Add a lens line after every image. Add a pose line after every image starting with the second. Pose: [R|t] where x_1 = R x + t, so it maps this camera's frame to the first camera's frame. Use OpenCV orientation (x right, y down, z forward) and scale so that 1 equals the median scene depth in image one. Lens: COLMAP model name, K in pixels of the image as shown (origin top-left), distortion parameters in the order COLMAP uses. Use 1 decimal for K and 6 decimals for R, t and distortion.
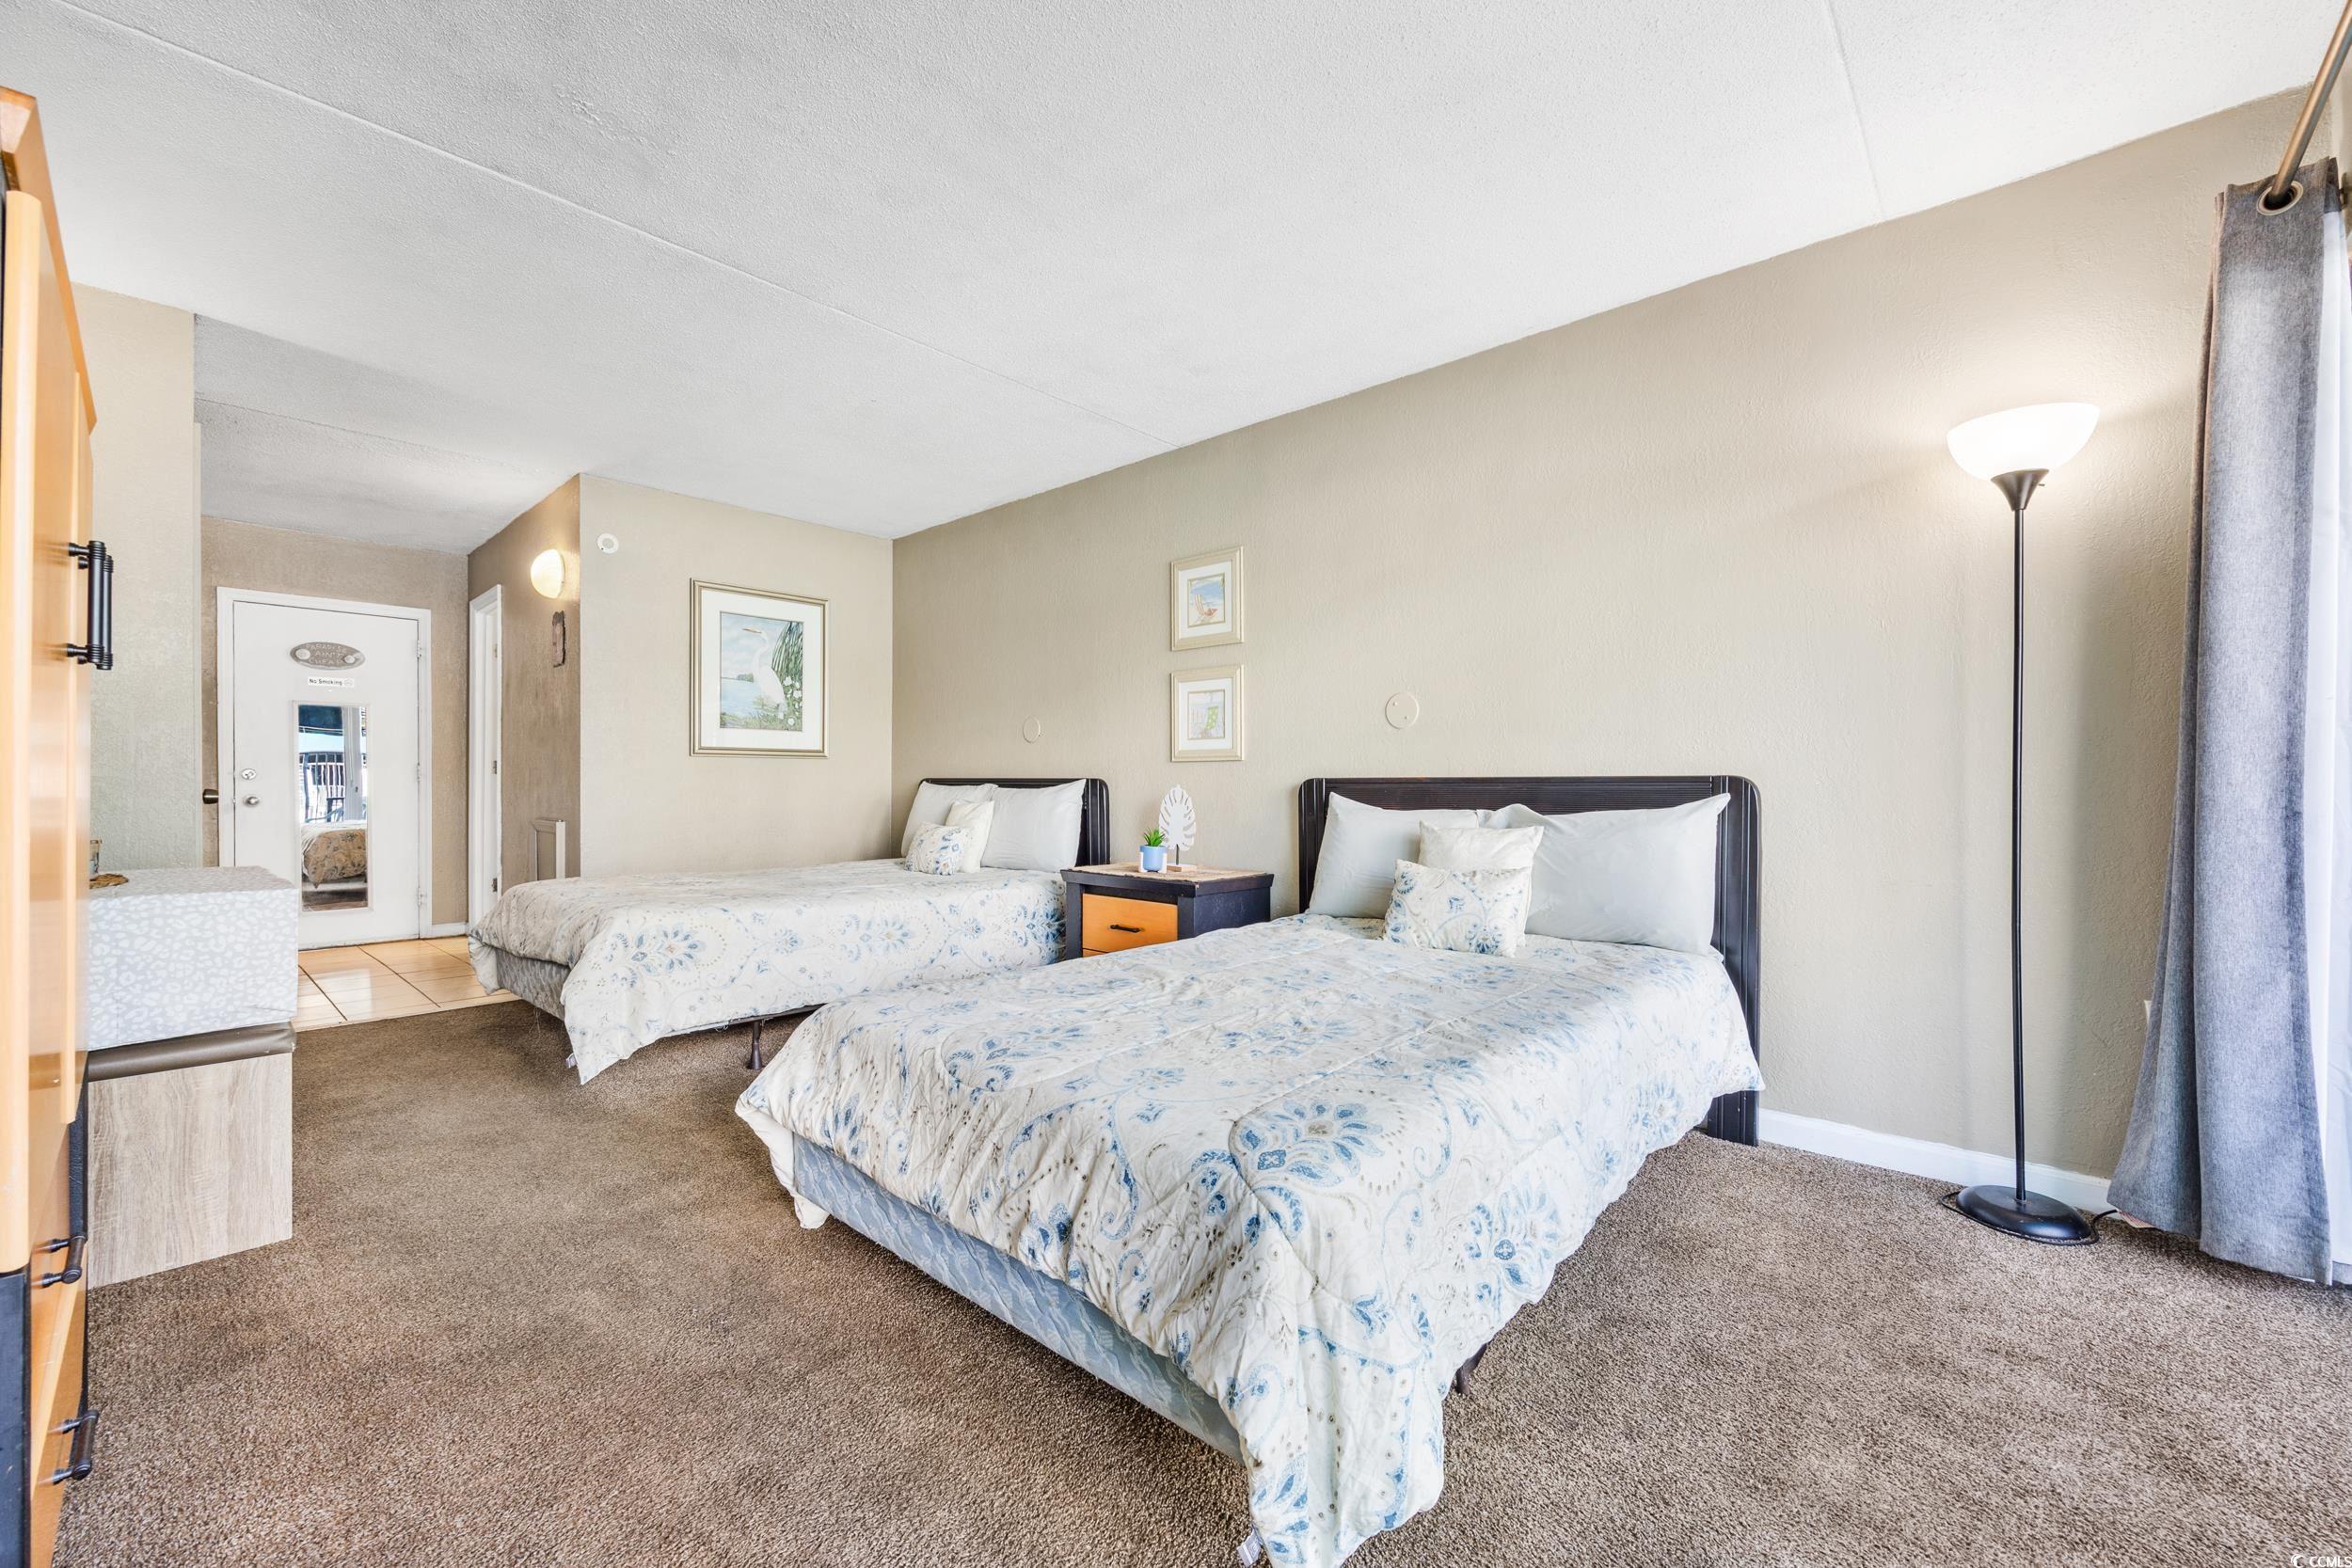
lens RADIAL K [[950.1, 0, 1176.1], [0, 950.1, 788.5], [0, 0, 1]] dist [-0.005270, 0.001177]
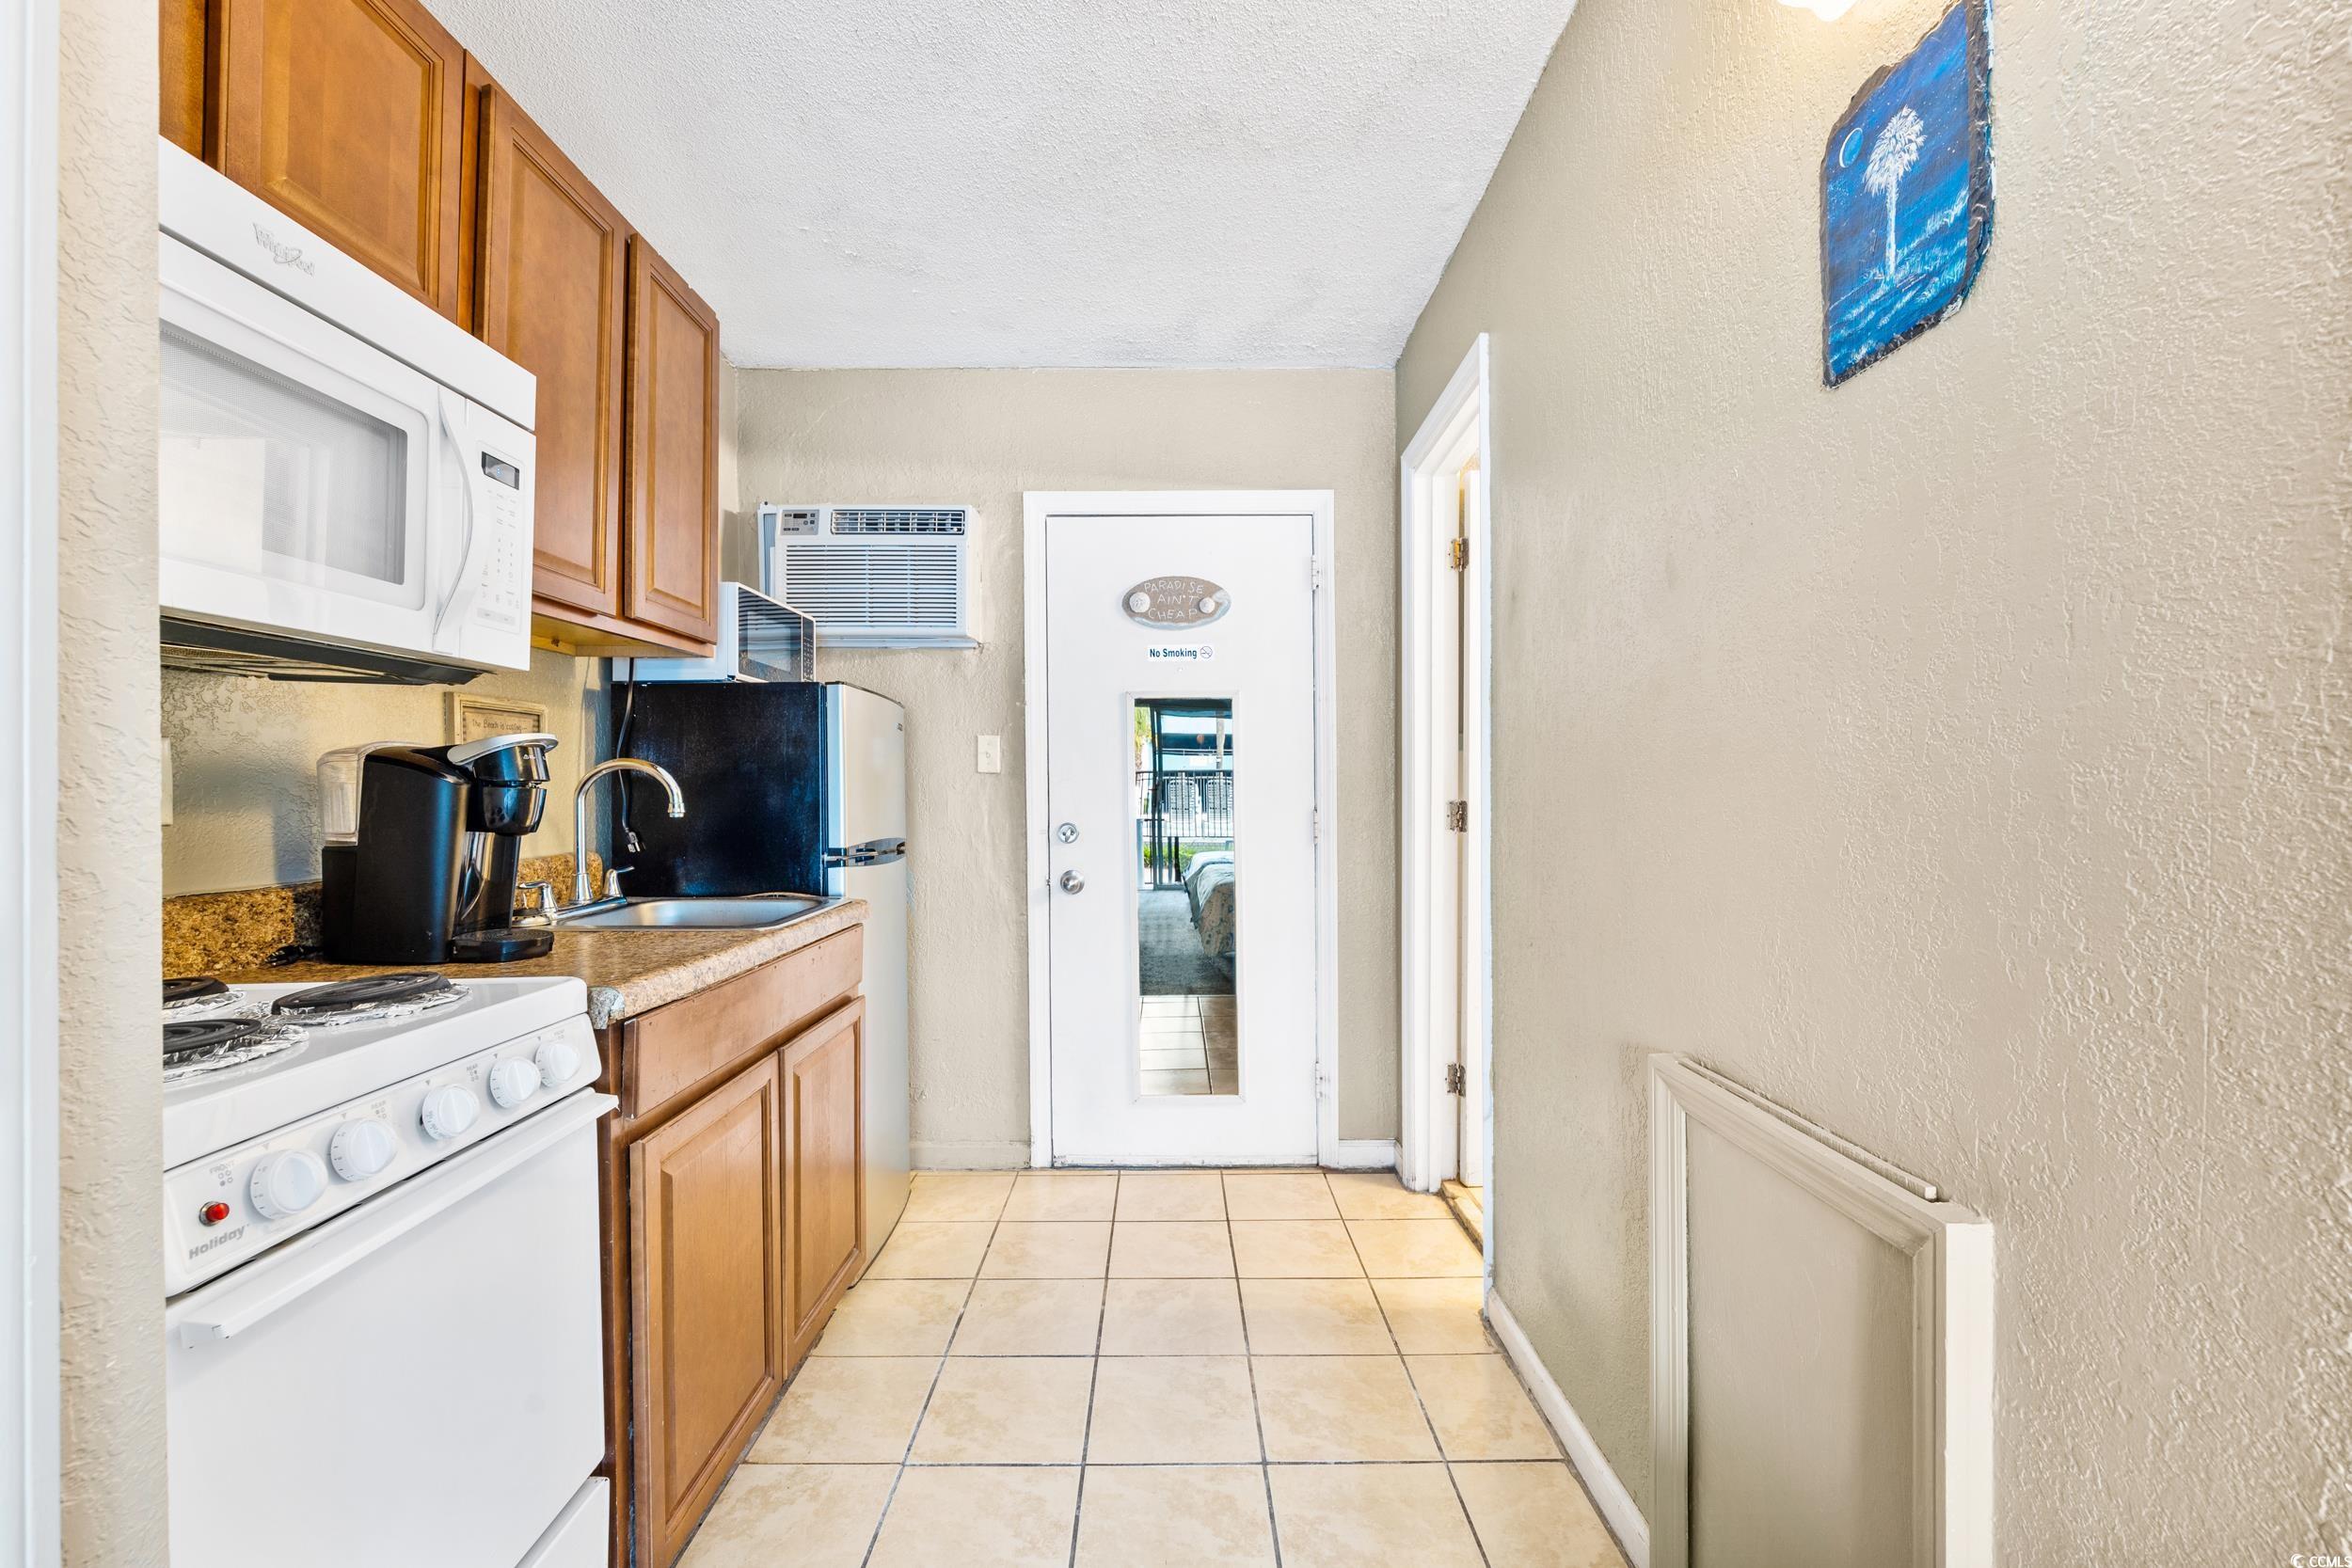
lens RADIAL K [[950.1, 0, 1173.0], [0, 950.1, 785.9], [0, 0, 1]] dist [-0.005270, 0.001177]
pose [[0.671973, -0.013341, -0.740456, -0.558537], [0.003209, 0.999881, -0.015103, -0.034332], [0.740569, 0.007773, 0.671936, 0.707959]]
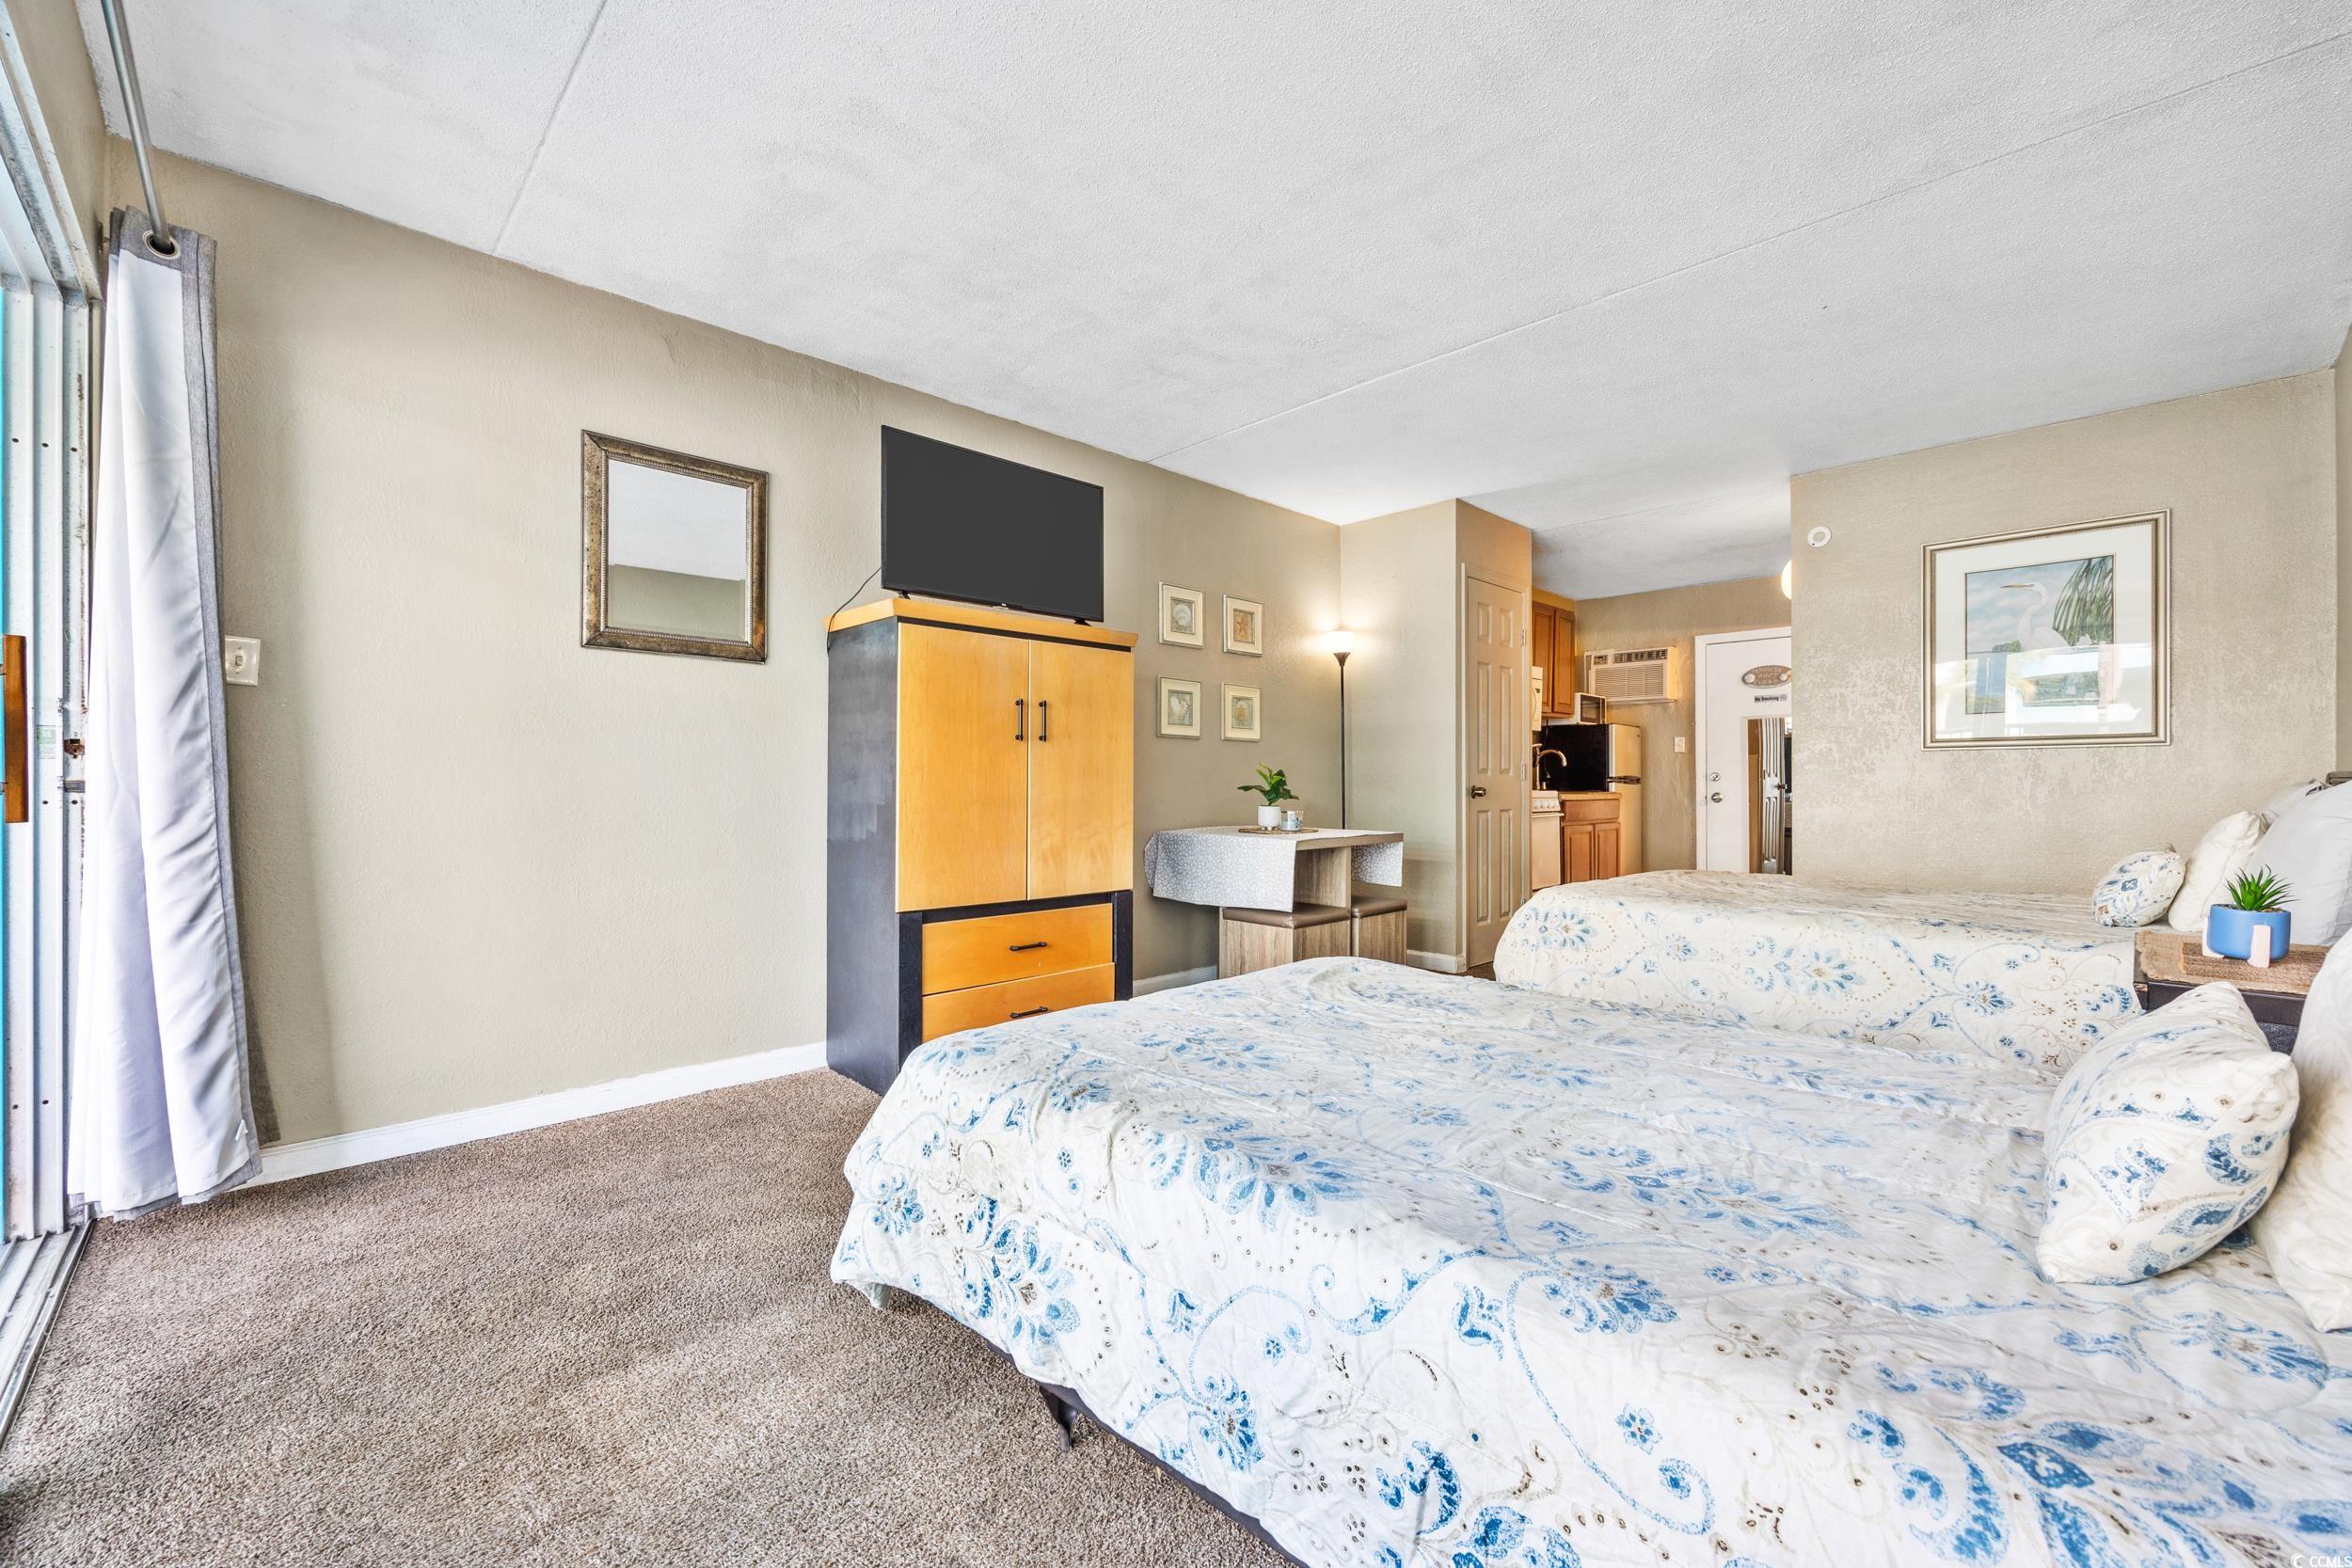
lens RADIAL K [[950.1, 0, 1168.3], [0, 950.1, 784.2], [0, 0, 1]] dist [-0.005270, 0.001177]
pose [[-0.075575, -0.001756, -0.997139, 0.382592], [-0.003052, 0.999994, -0.001529, -0.000301], [0.997135, 0.002928, -0.075579, 0.368544]]
